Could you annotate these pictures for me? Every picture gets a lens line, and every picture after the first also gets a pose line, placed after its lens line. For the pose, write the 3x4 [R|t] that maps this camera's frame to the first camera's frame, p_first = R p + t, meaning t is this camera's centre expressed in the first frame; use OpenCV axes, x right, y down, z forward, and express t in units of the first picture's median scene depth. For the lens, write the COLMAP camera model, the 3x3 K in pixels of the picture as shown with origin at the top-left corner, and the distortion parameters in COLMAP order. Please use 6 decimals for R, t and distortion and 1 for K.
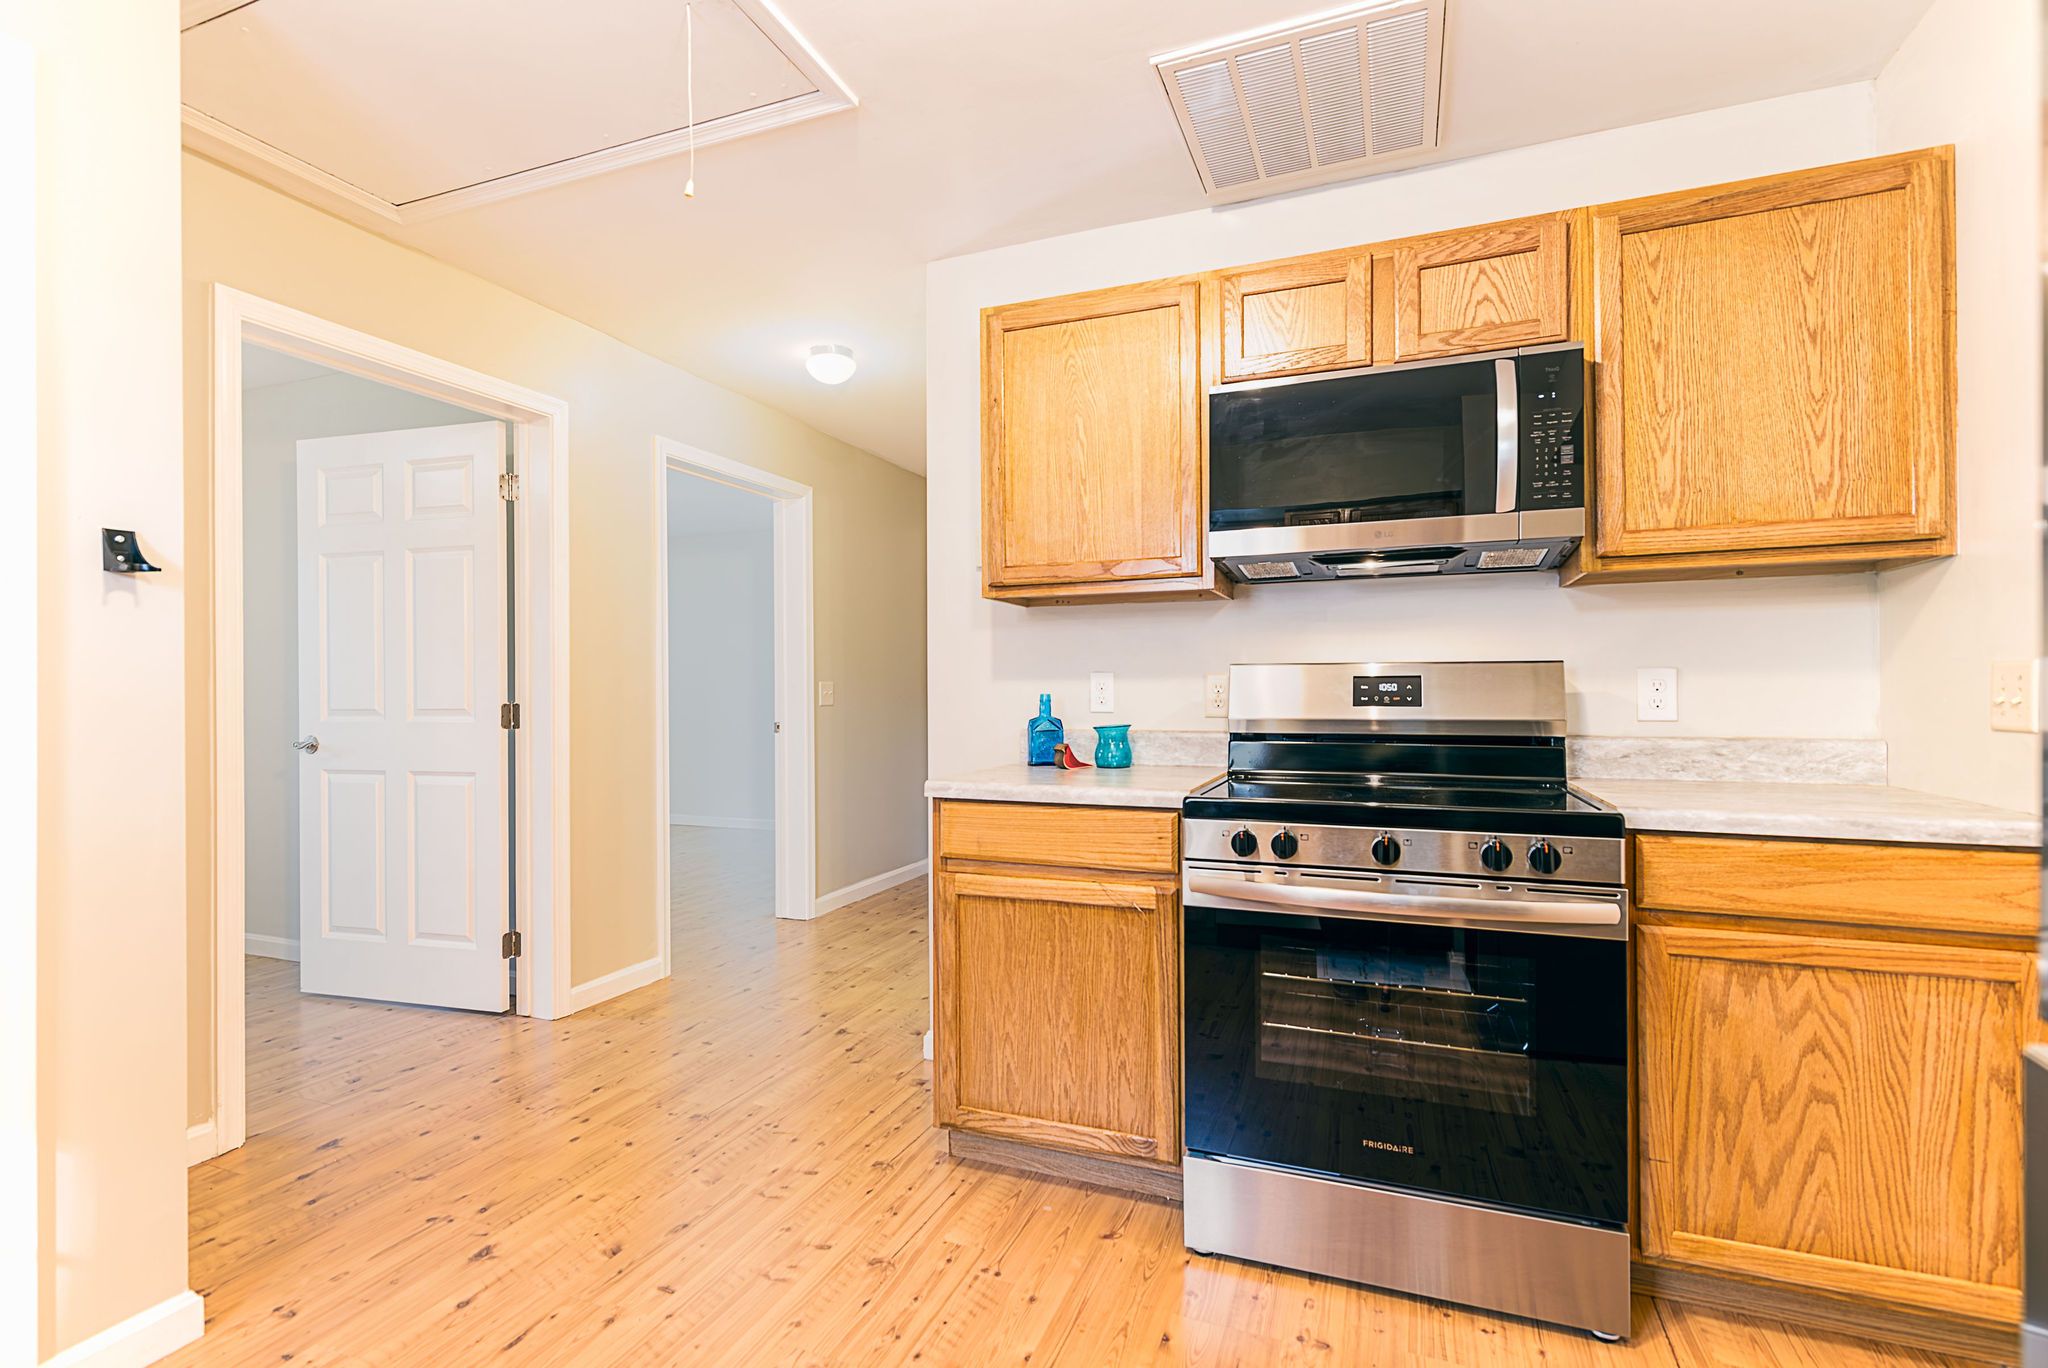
lens RADIAL K [[948.2, 0, 1024.0], [0, 948.2, 684.0], [0, 0, 1]] dist [0.005537, -0.000399]
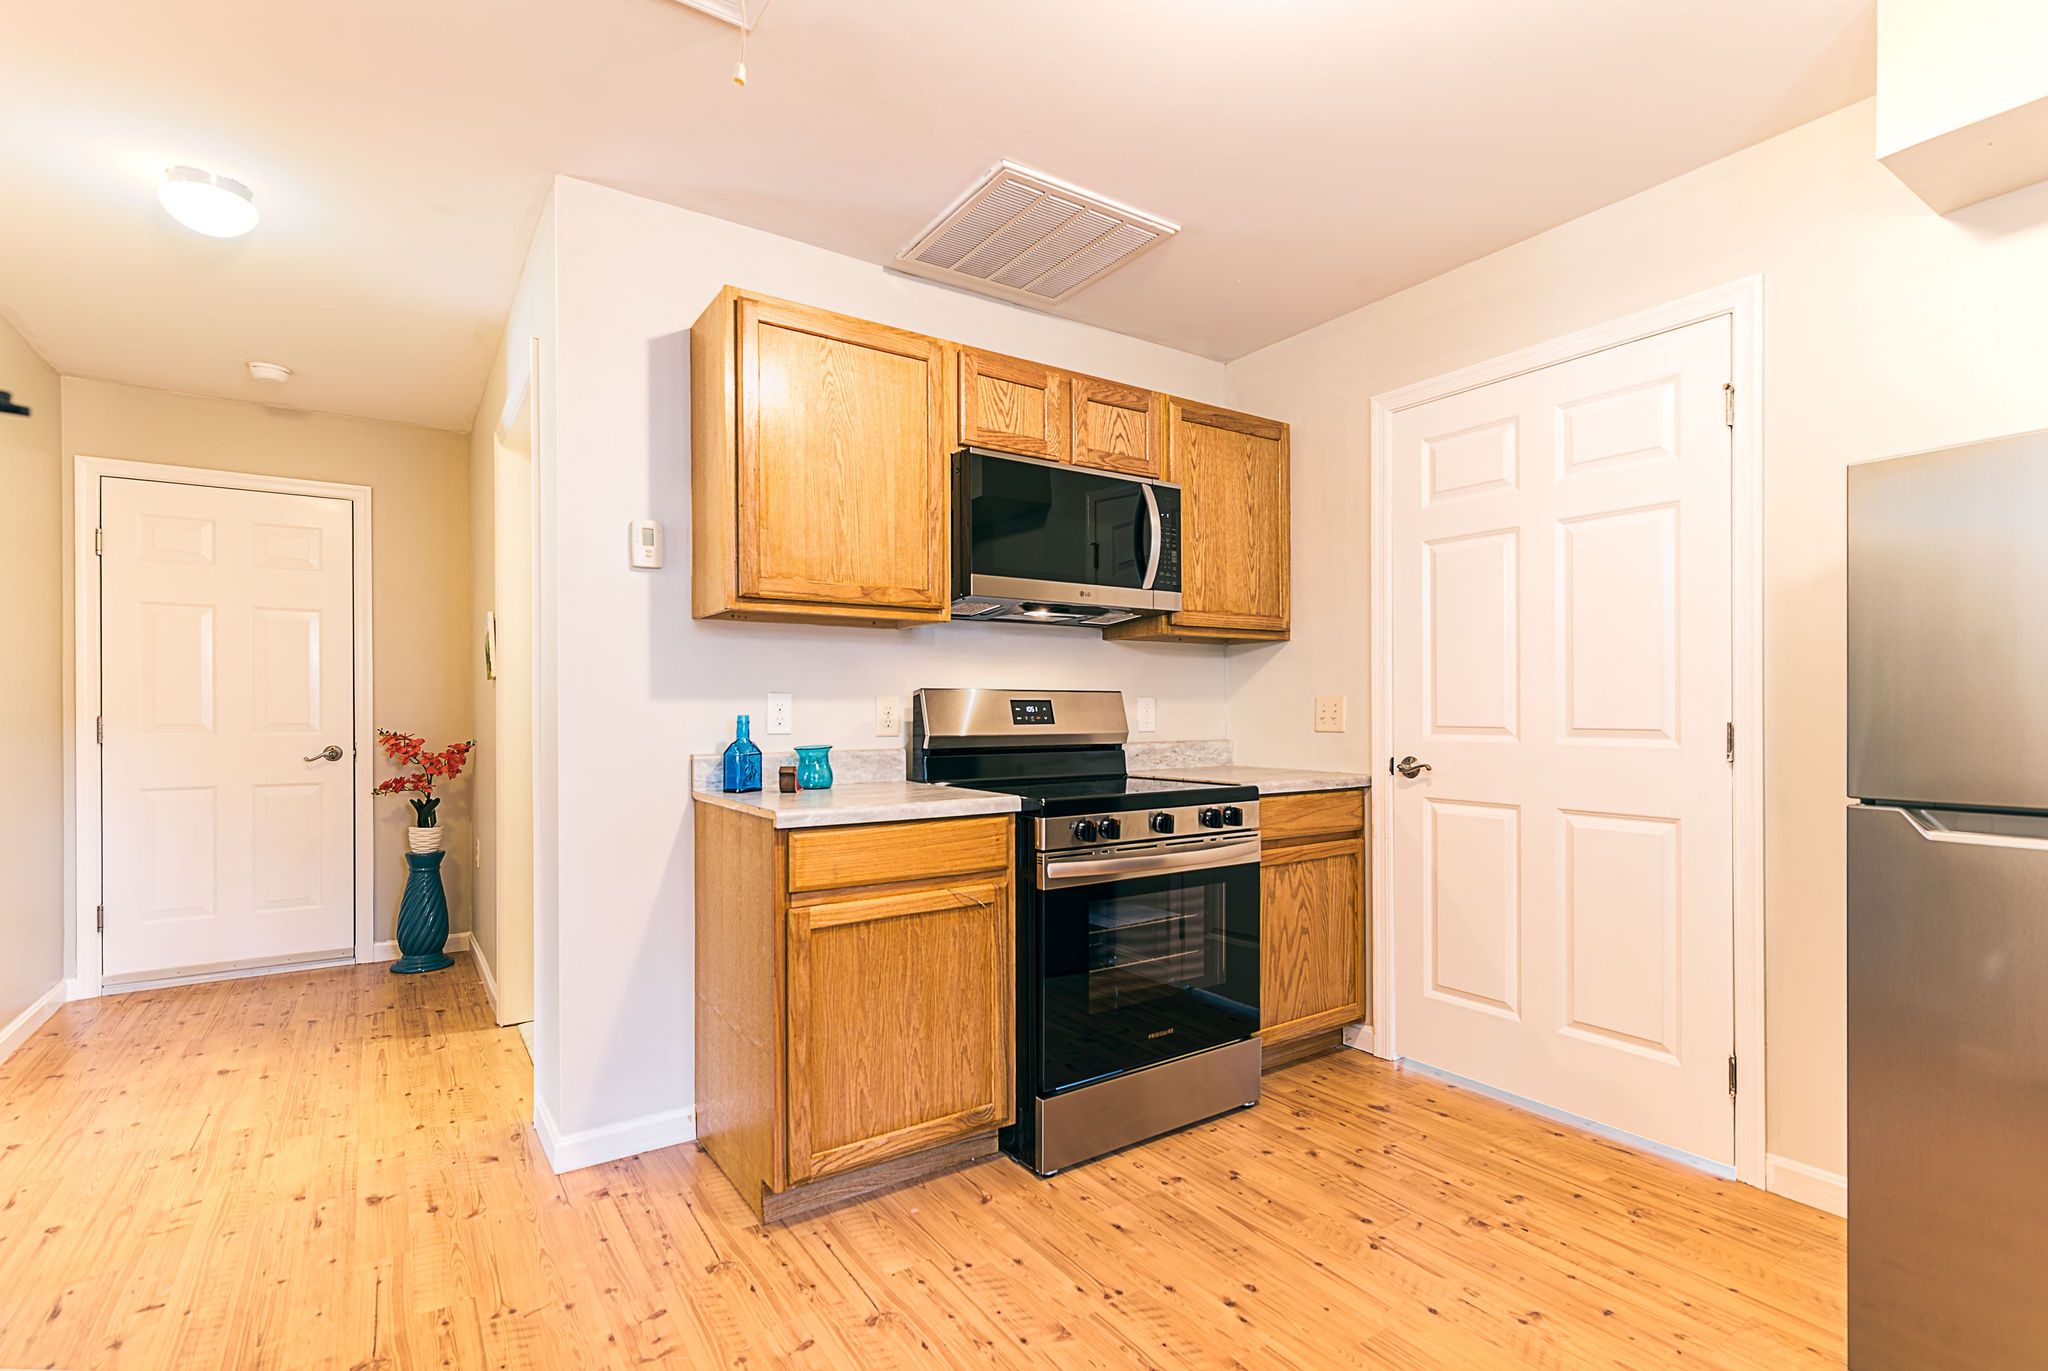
lens RADIAL K [[957.8, 0, 1026.0], [0, 957.8, 709.1], [0, 0, 1]] dist [0.005457, -0.000475]
pose [[0.558668, 0.003837, 0.829383, -0.752136], [-0.004930, 0.999987, -0.001306, 0.005520], [-0.829377, -0.003359, 0.558679, 0.305528]]
